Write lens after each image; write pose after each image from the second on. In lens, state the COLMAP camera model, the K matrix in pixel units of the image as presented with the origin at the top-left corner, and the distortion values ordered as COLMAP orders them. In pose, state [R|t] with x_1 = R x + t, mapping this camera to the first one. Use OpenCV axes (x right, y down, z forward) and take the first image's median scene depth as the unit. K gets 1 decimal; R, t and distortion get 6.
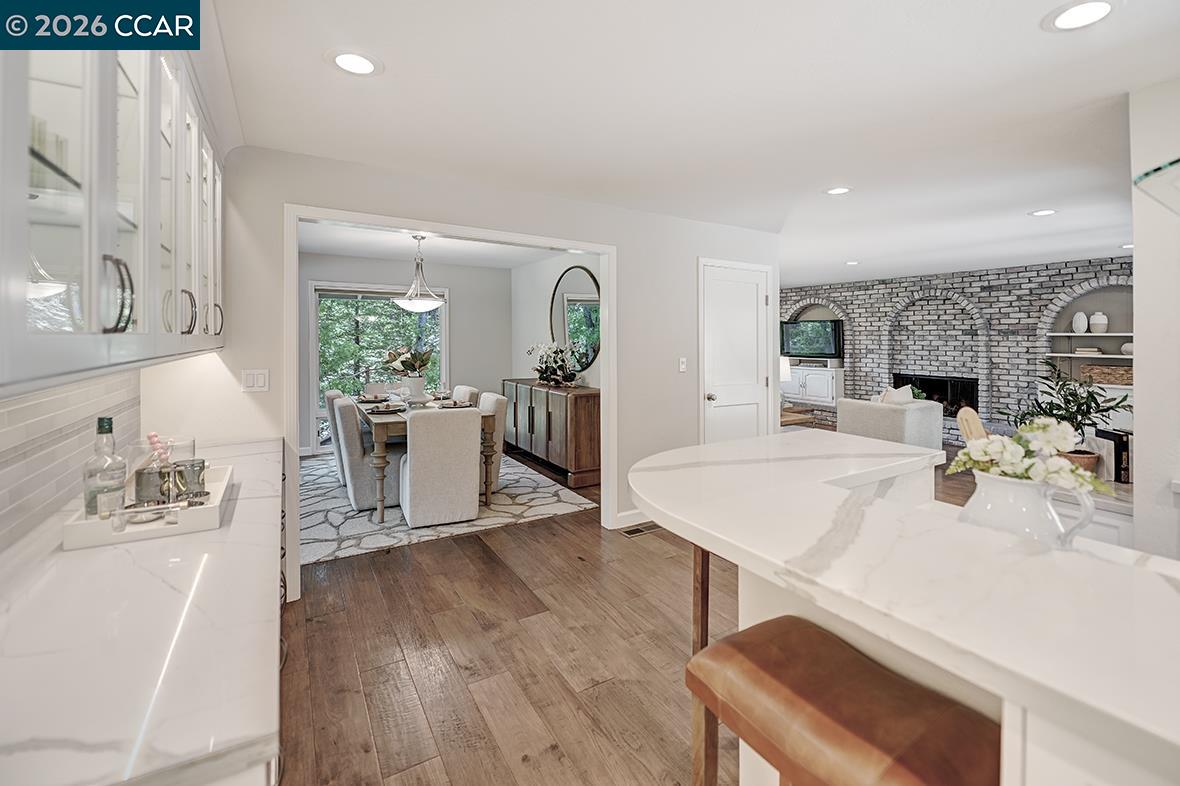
lens RADIAL K [[503.7, 0, 587.4], [0, 503.7, 341.3], [0, 0, 1]] dist [0.013025, 0.000126]
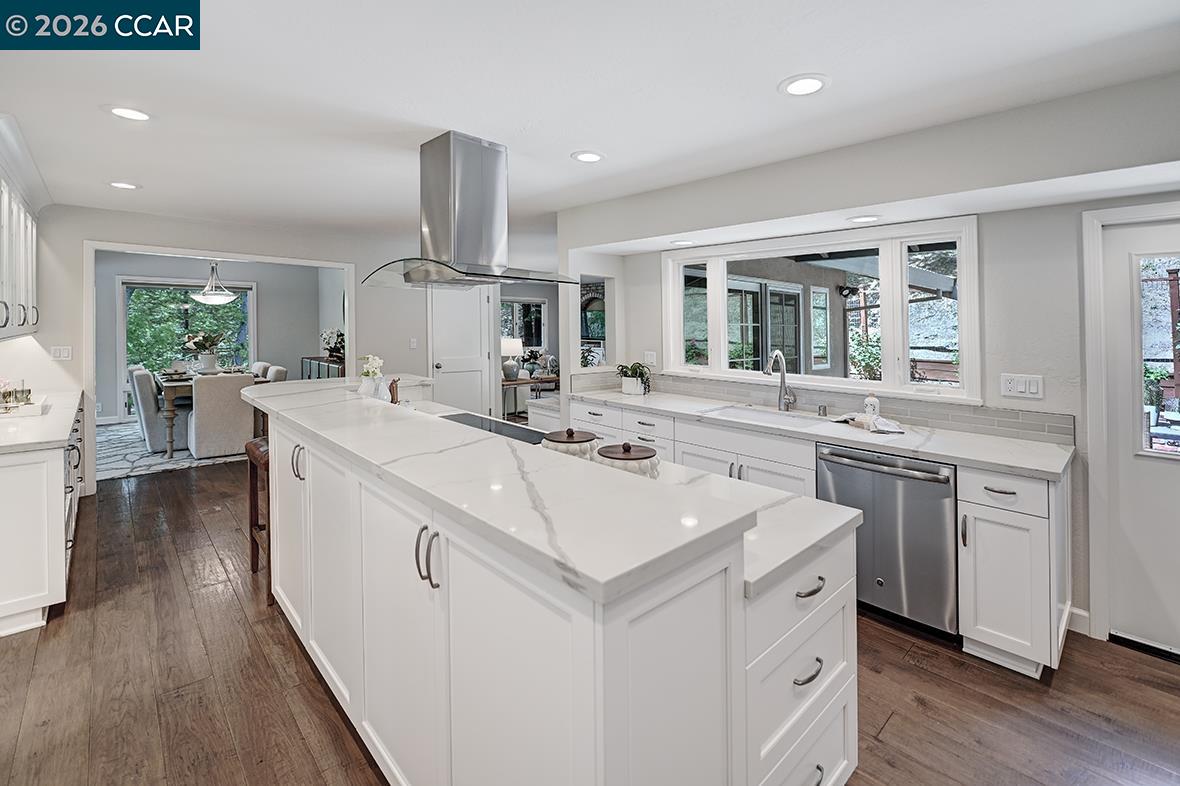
lens RADIAL K [[512.4, 0, 593.6], [0, 512.4, 326.3], [0, 0, 1]] dist [-0.000355, 0.000013]
pose [[0.975366, 0.001095, 0.220591, 0.355455], [-0.001227, 0.999999, 0.000461, -0.004027], [-0.220590, -0.000720, 0.975366, -0.537484]]
